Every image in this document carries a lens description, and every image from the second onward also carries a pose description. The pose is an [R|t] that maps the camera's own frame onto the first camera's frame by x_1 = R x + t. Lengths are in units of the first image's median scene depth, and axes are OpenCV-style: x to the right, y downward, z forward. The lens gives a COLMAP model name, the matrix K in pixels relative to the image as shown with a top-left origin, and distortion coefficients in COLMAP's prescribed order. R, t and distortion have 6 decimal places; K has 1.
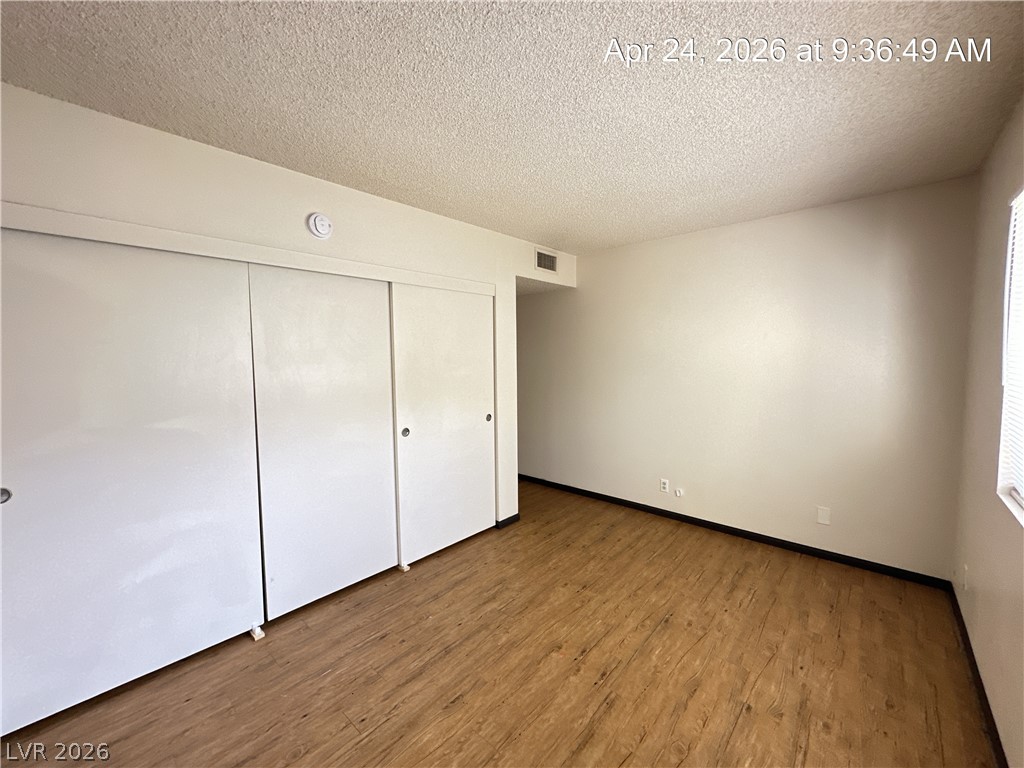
lens RADIAL K [[408.1, 0, 510.4], [0, 408.1, 383.8], [0, 0, 1]] dist [-0.001477, 0.000511]
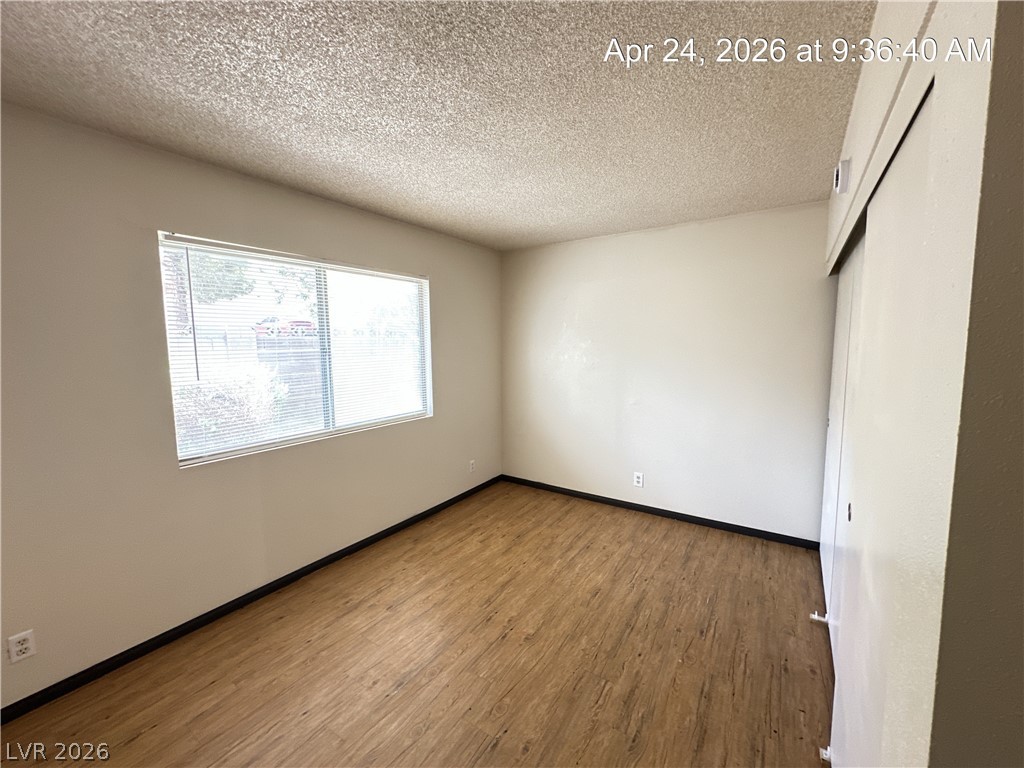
lens RADIAL K [[408.1, 0, 514.6], [0, 408.1, 384.6], [0, 0, 1]] dist [-0.001477, 0.000511]
pose [[-0.988488, 0.034058, -0.147417, 0.279102], [0.007498, 0.984165, 0.177097, -0.163184], [0.151115, 0.173953, -0.973090, 1.874743]]
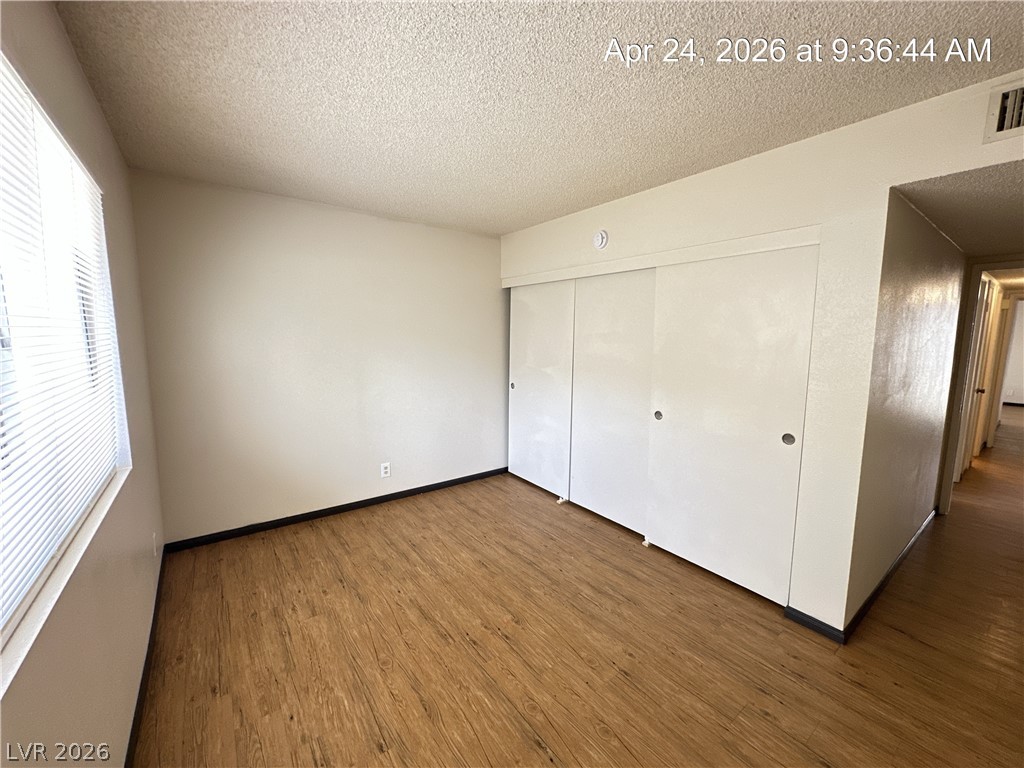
lens RADIAL K [[408.1, 0, 512.5], [0, 408.1, 379.8], [0, 0, 1]] dist [-0.001477, 0.000511]
pose [[-0.189792, 0.118151, -0.974689, 1.055266], [-0.078987, 0.987678, 0.135106, -0.100128], [0.978642, 0.102630, -0.178121, 1.106355]]
